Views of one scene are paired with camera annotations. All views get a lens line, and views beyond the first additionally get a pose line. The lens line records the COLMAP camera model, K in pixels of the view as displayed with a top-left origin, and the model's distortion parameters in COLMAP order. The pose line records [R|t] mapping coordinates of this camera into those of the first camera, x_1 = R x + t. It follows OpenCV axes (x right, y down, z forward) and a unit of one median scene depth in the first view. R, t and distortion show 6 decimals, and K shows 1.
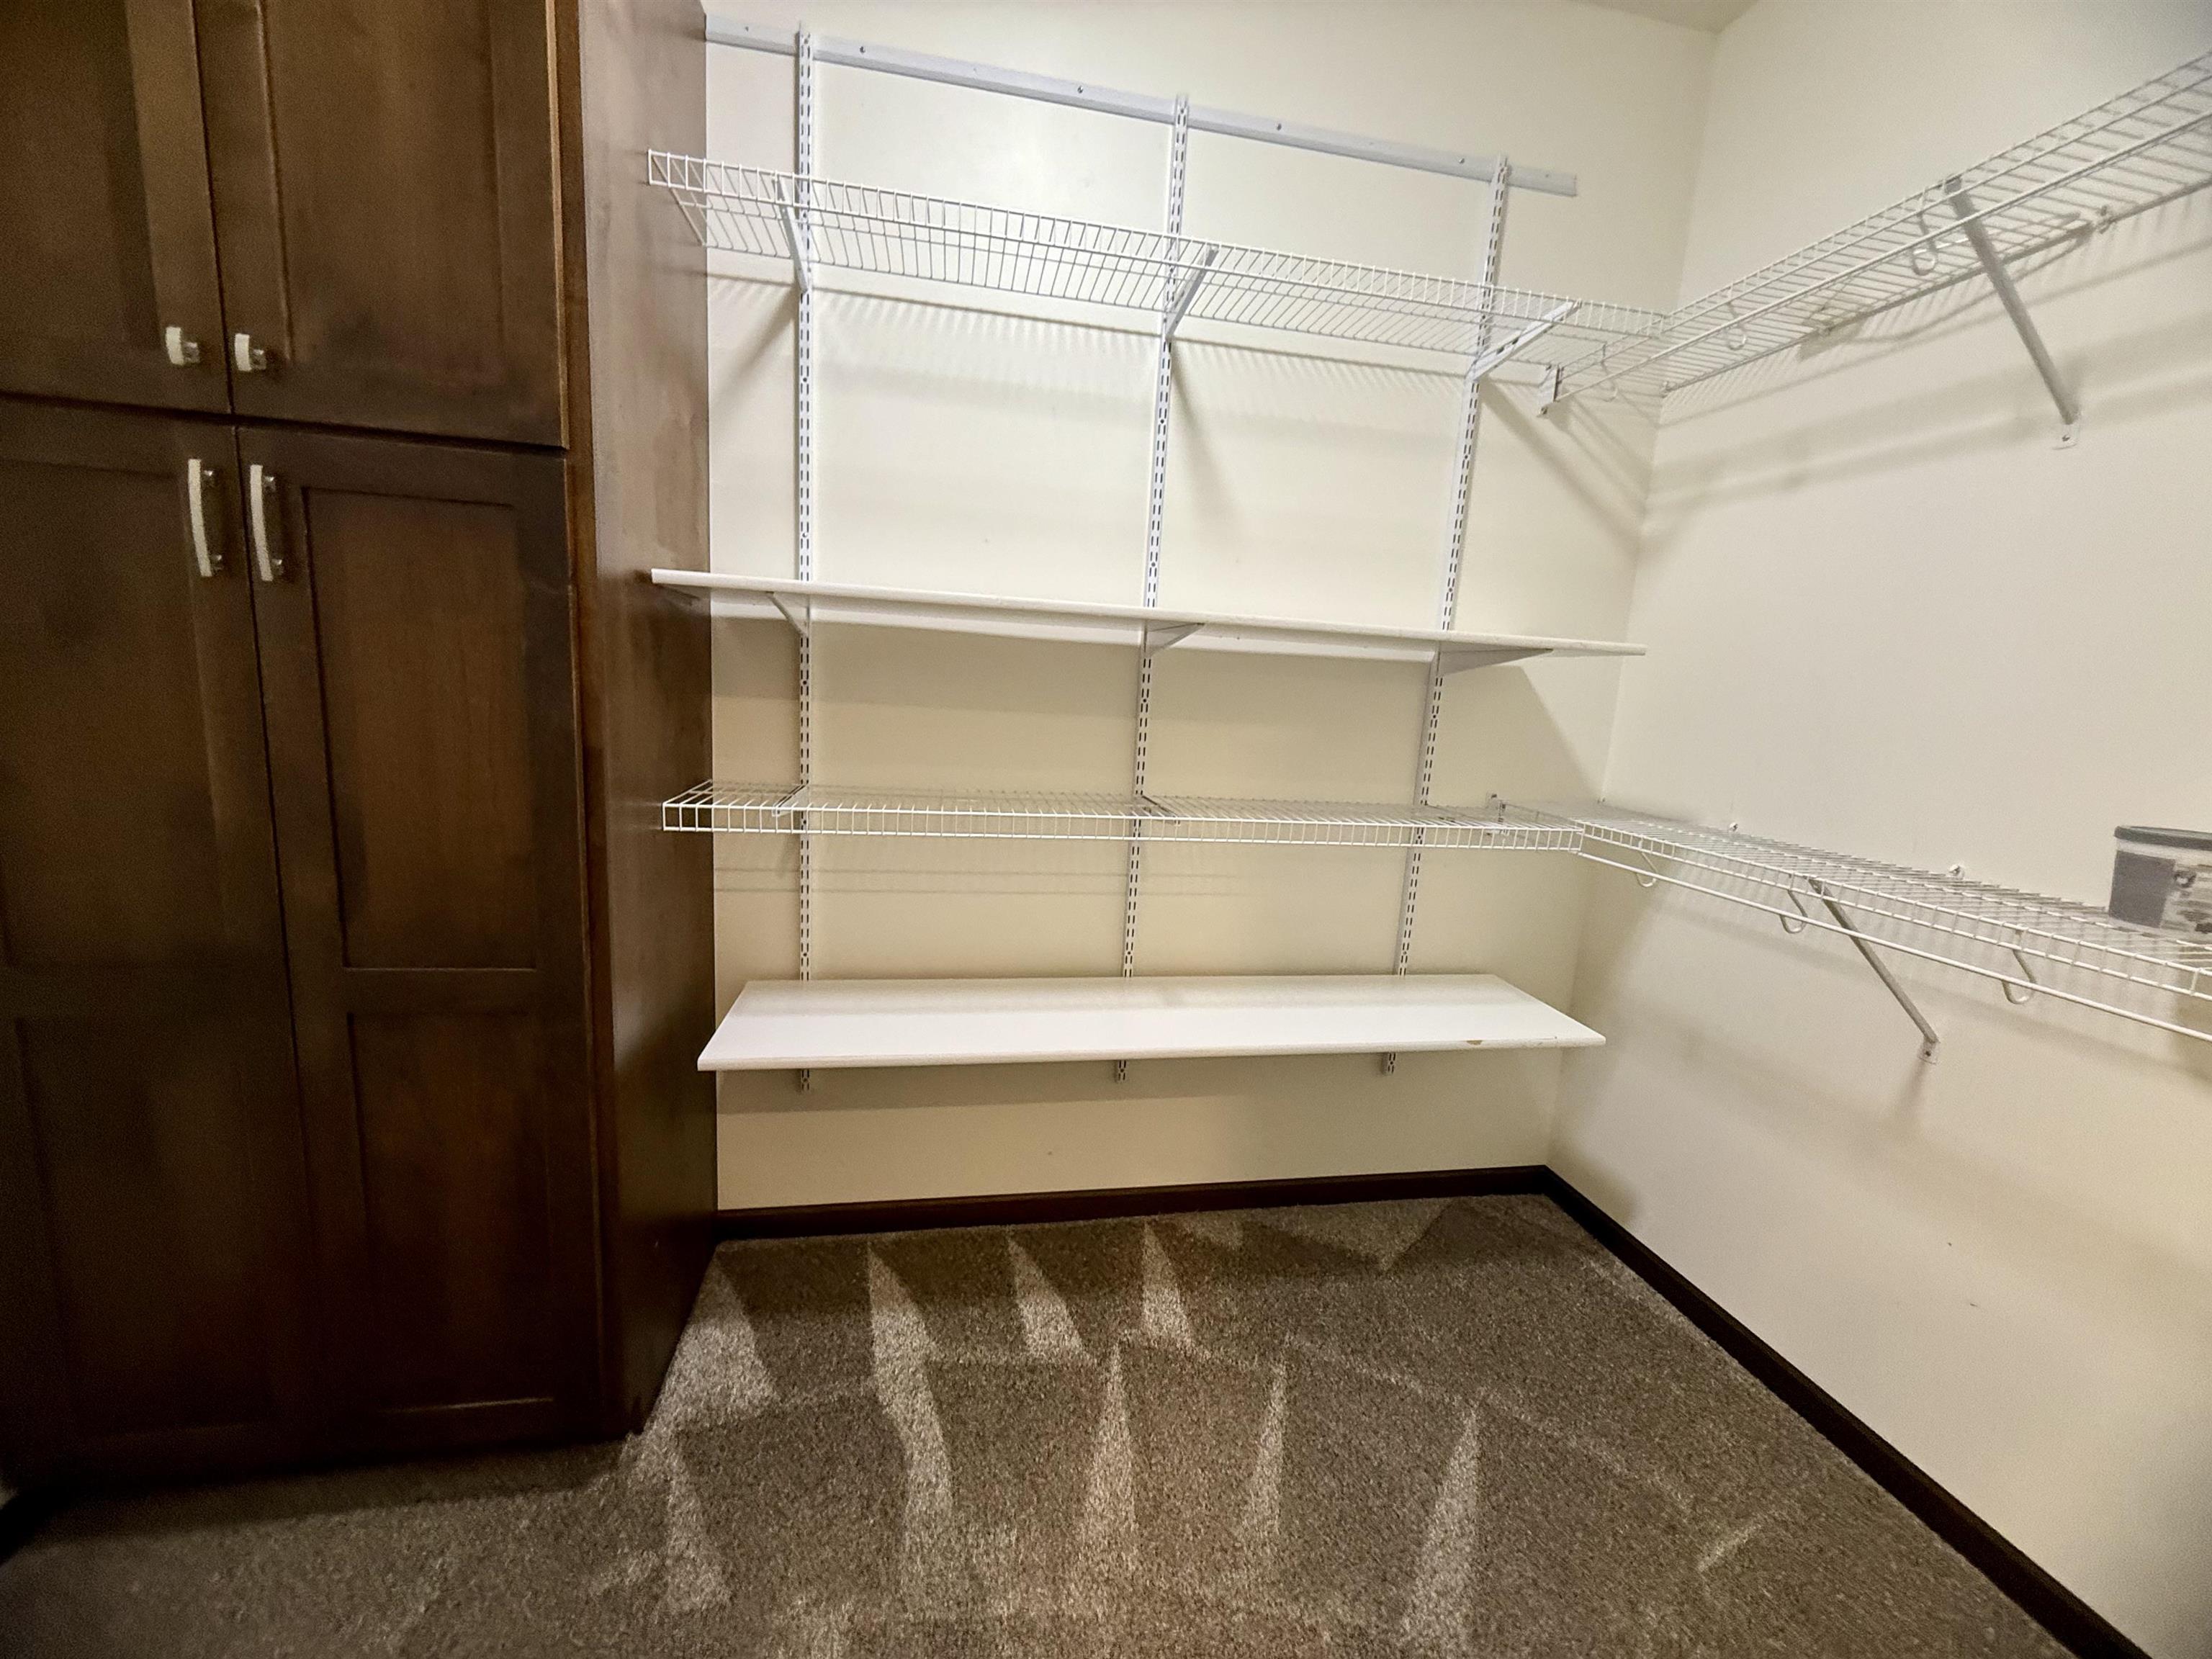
lens RADIAL K [[876.8, 0, 1113.8], [0, 876.8, 825.6], [0, 0, 1]] dist [-0.003822, 0.000663]
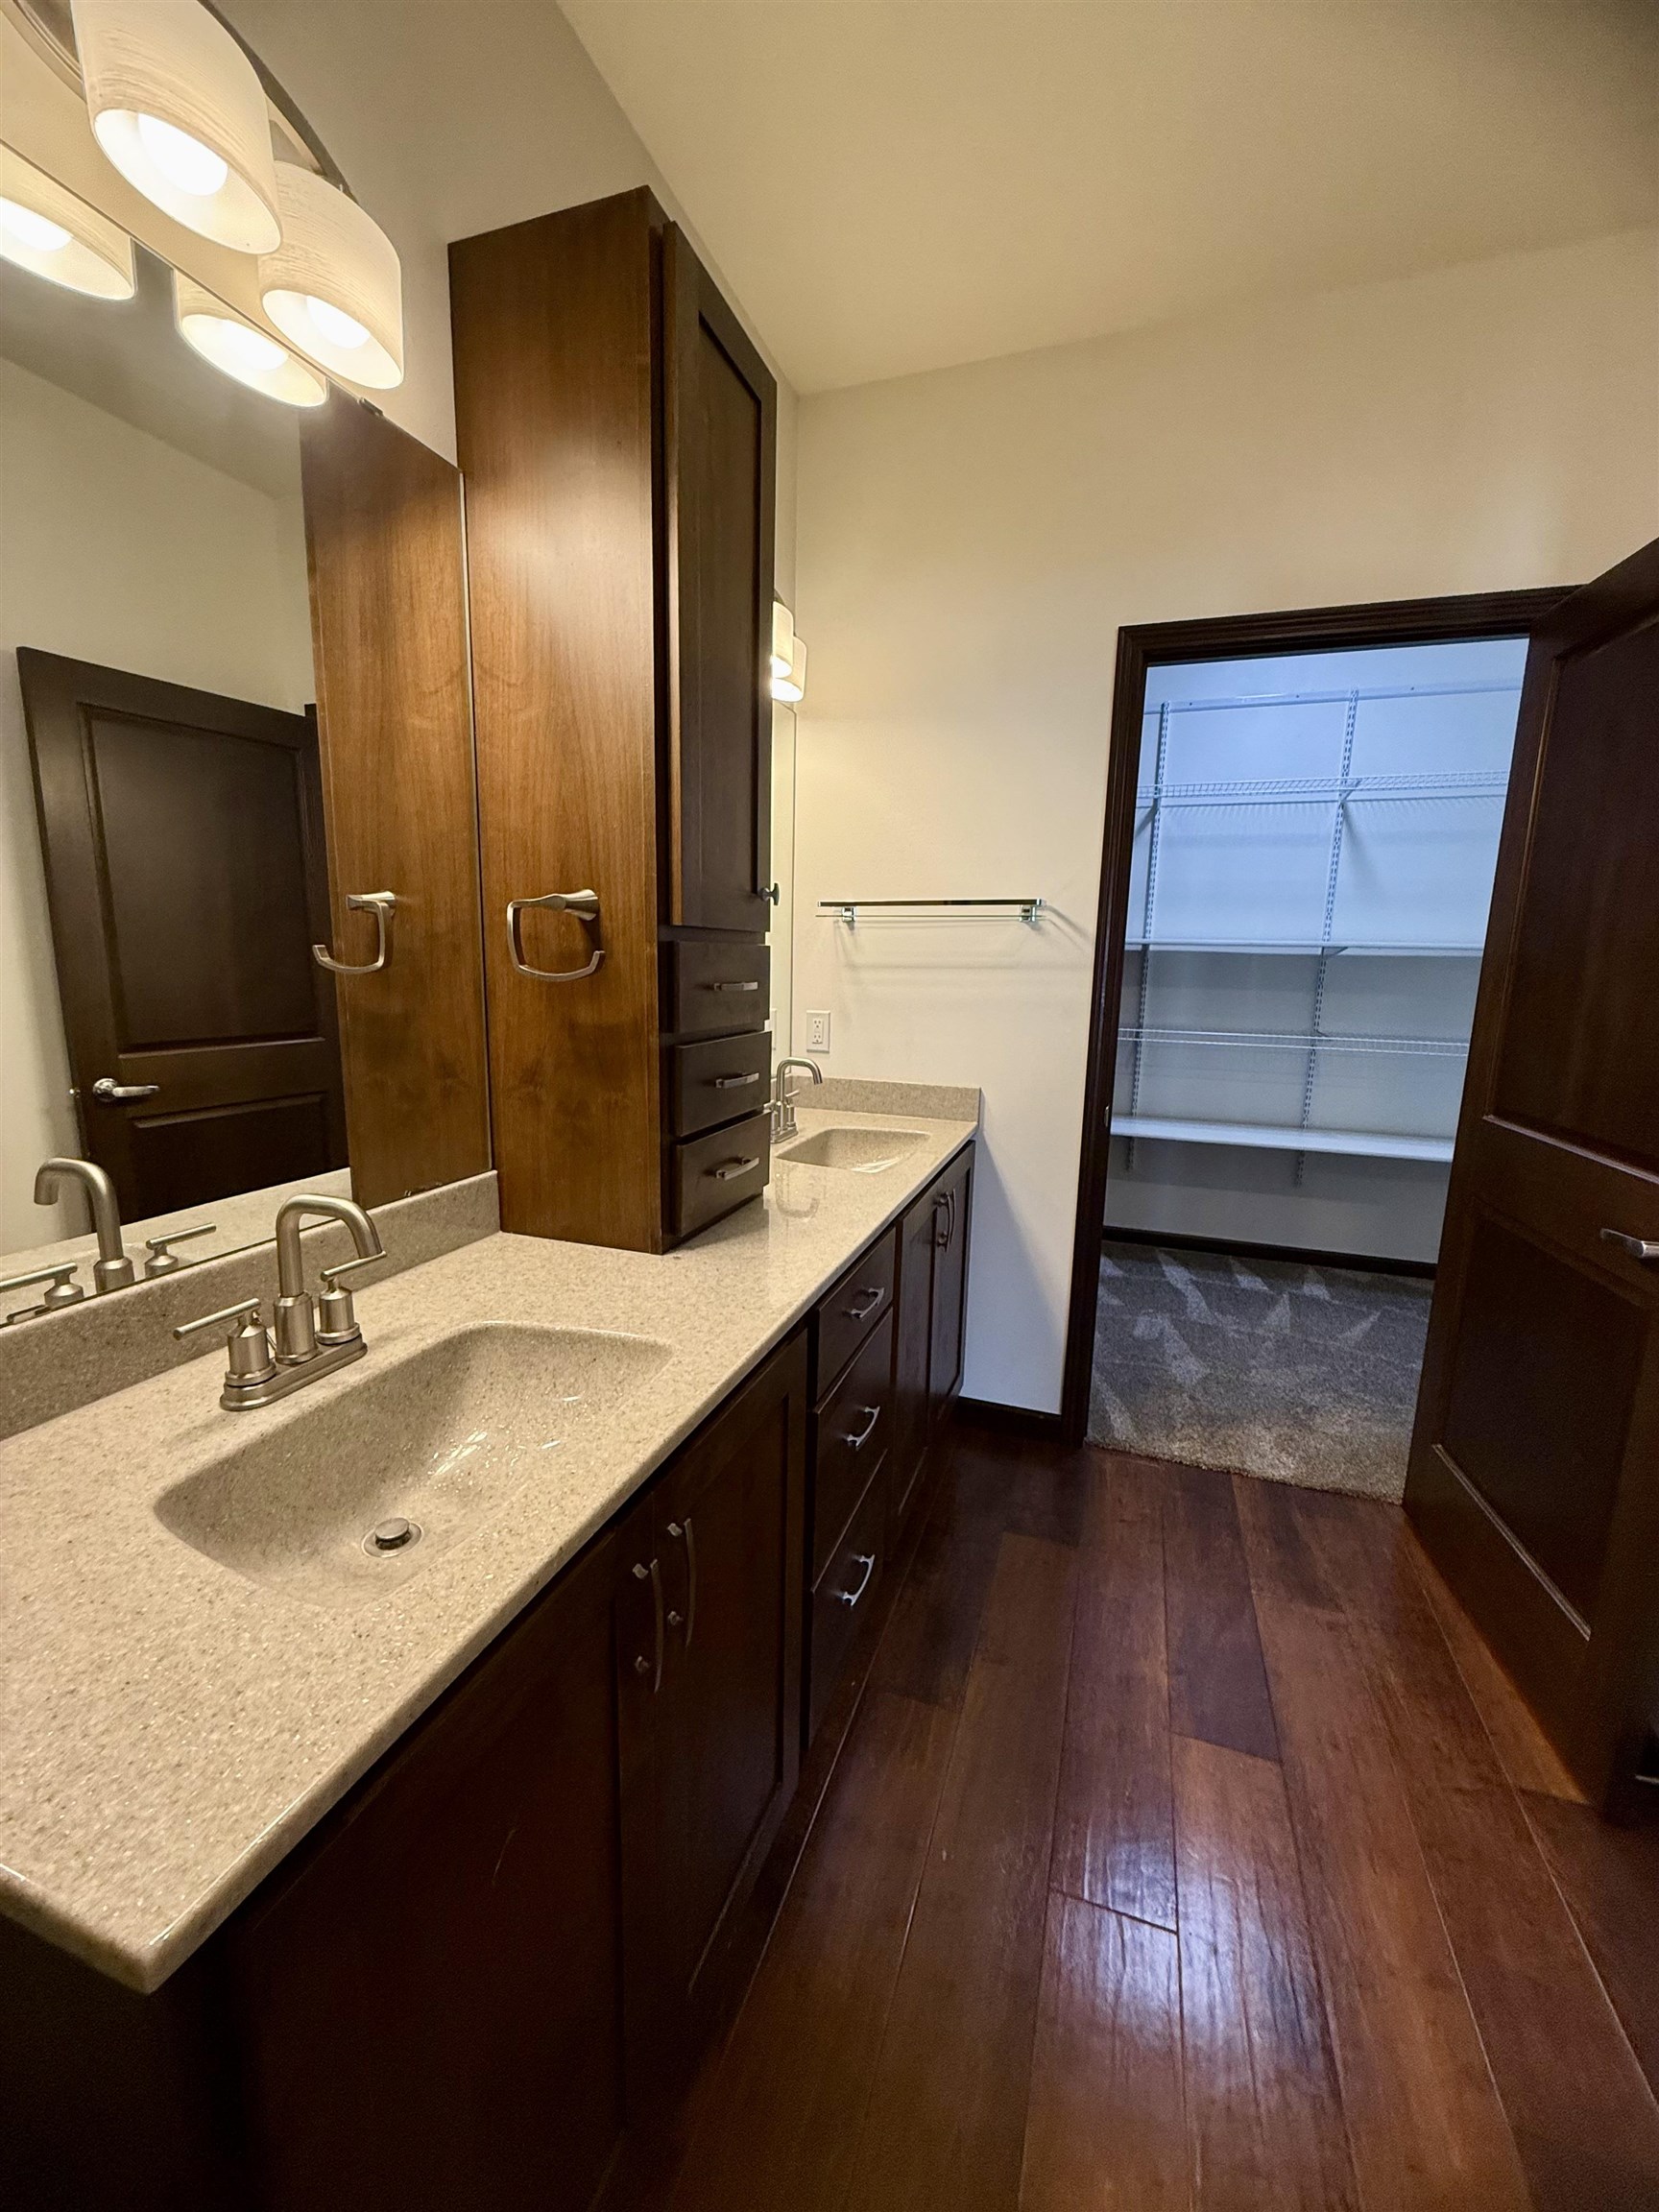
lens RADIAL K [[876.8, 0, 827.8], [0, 876.8, 1102.7], [0, 0, 1]] dist [-0.003822, 0.000663]
pose [[0.861507, 0.044125, -0.505825, 0.097421], [-0.052886, 0.998596, -0.002963, 0.210248], [0.504984, 0.029304, 0.862631, -1.385568]]
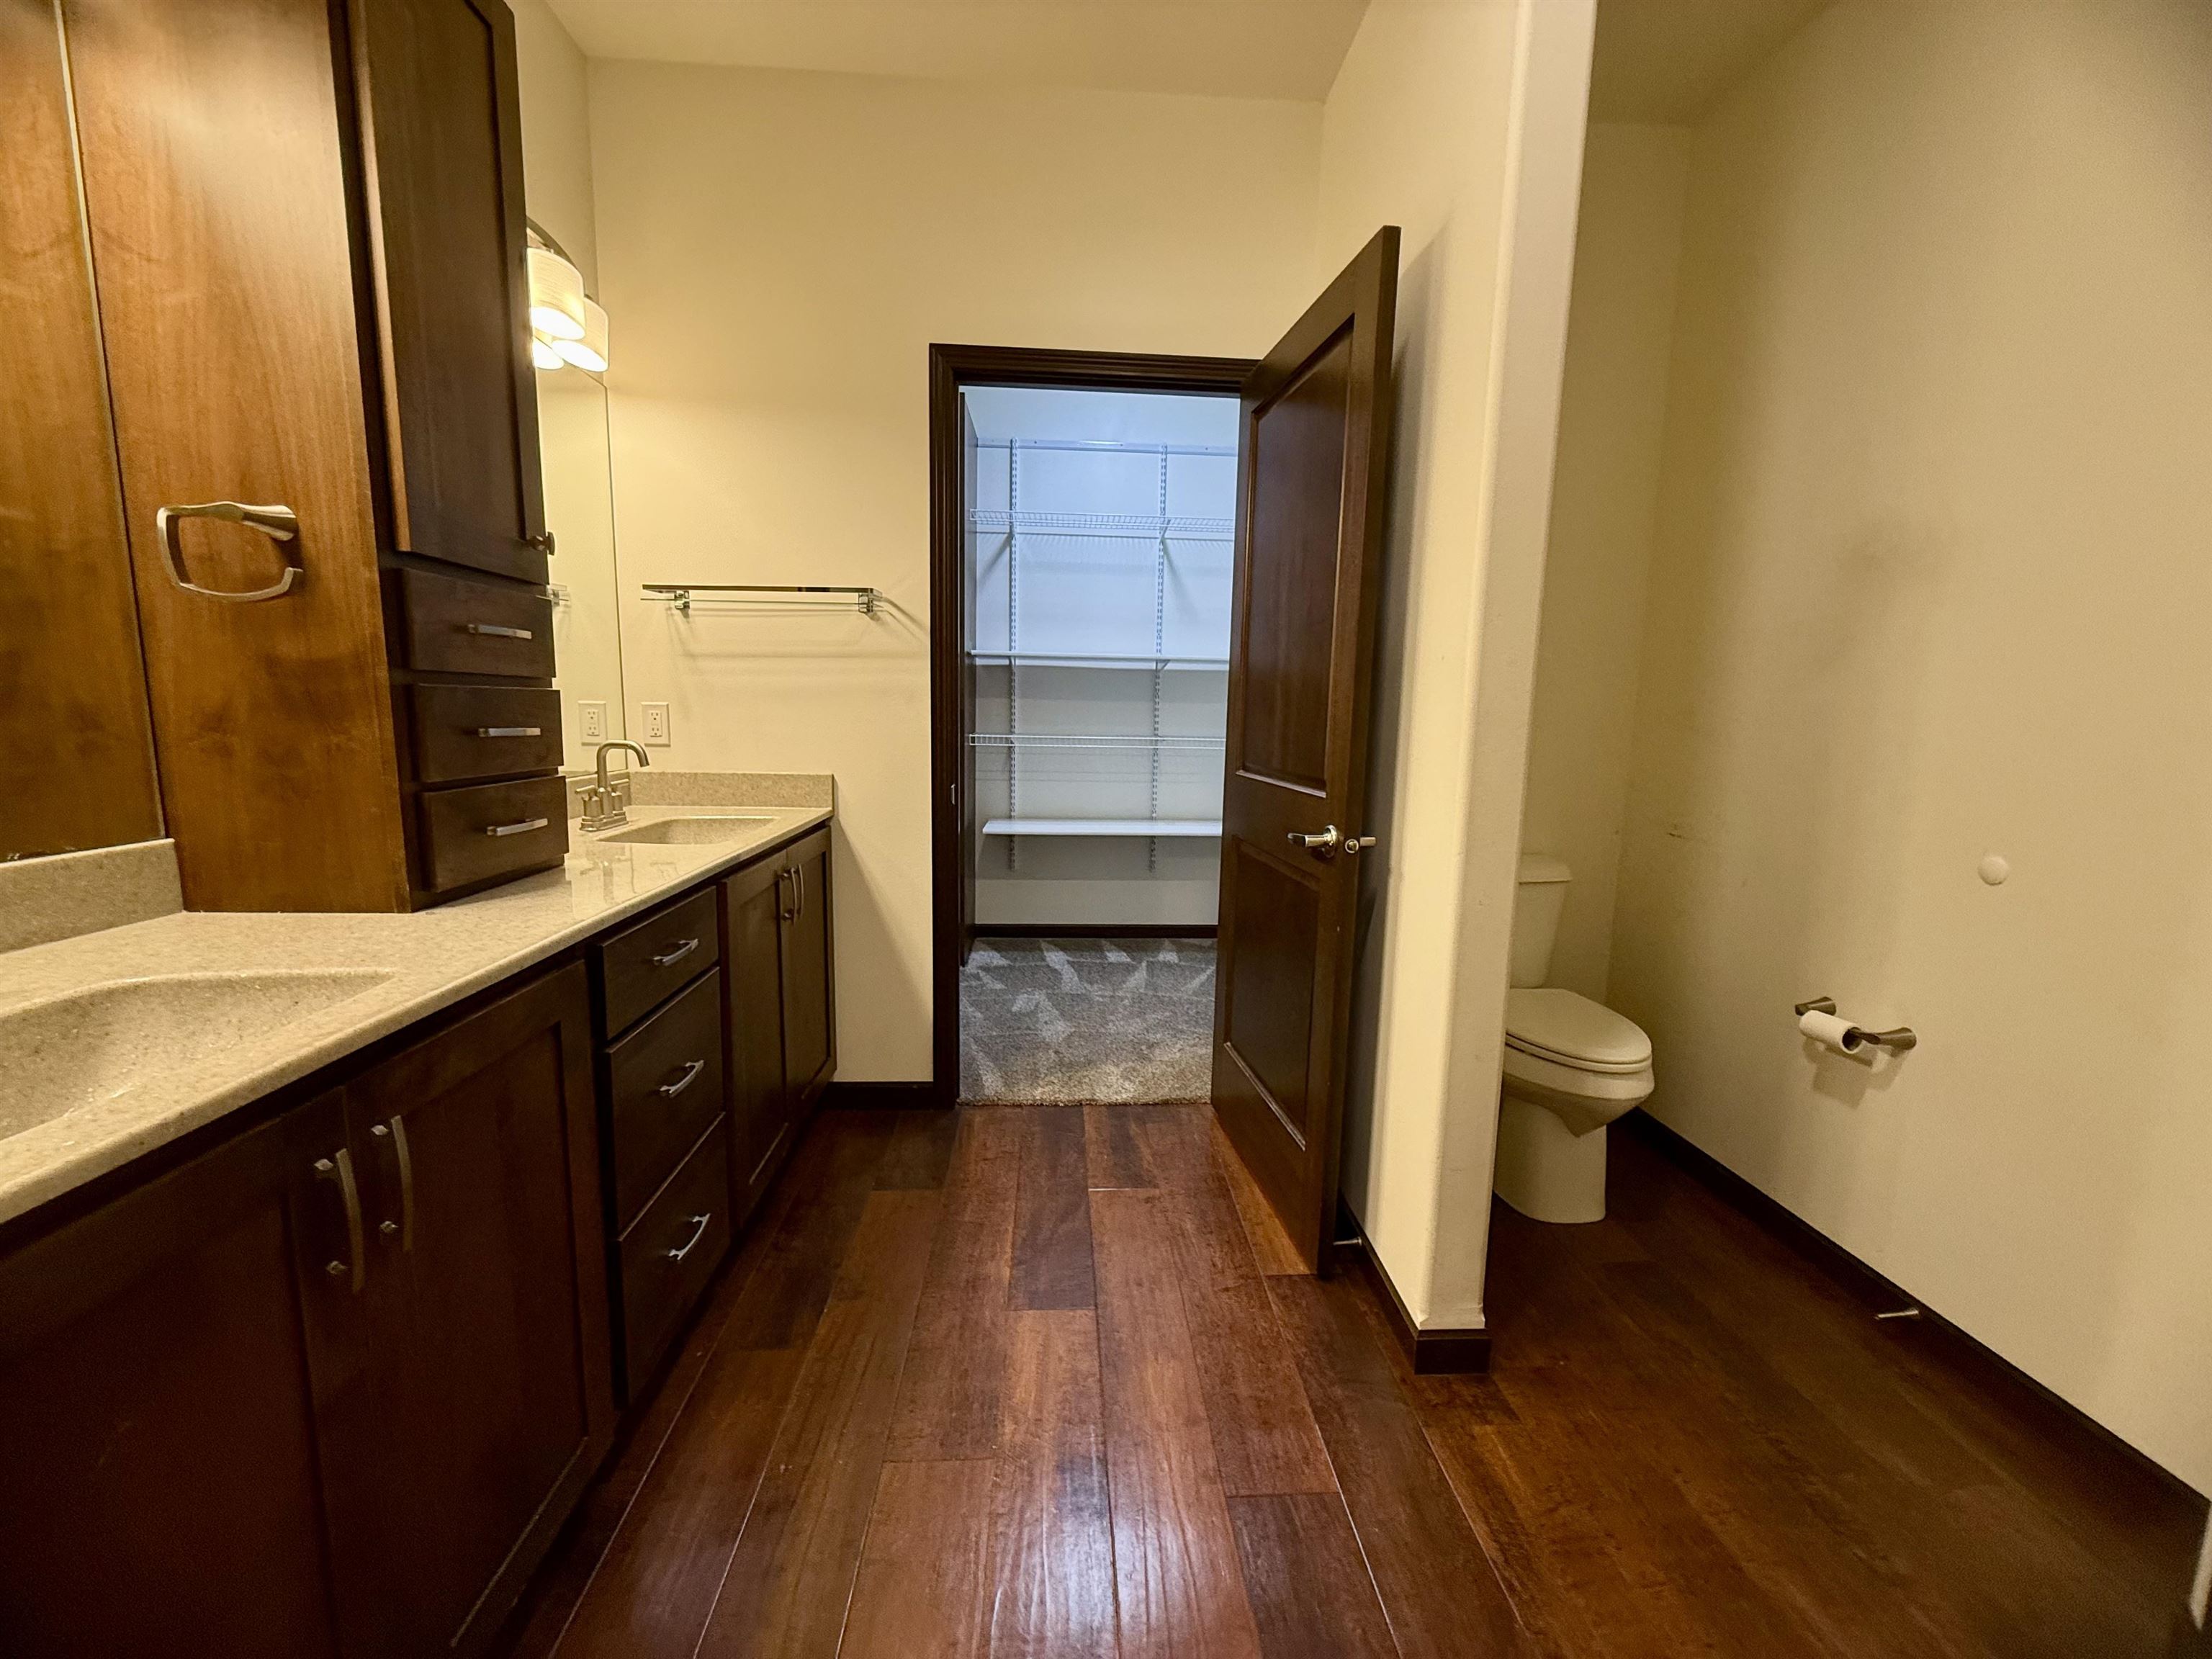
lens RADIAL K [[876.8, 0, 1113.0], [0, 876.8, 830.7], [0, 0, 1]] dist [-0.003822, 0.000663]
pose [[0.990942, -0.019842, -0.132819, 0.244448], [0.016038, 0.999432, -0.029646, 0.313758], [0.133332, 0.027248, 0.990697, -1.416632]]
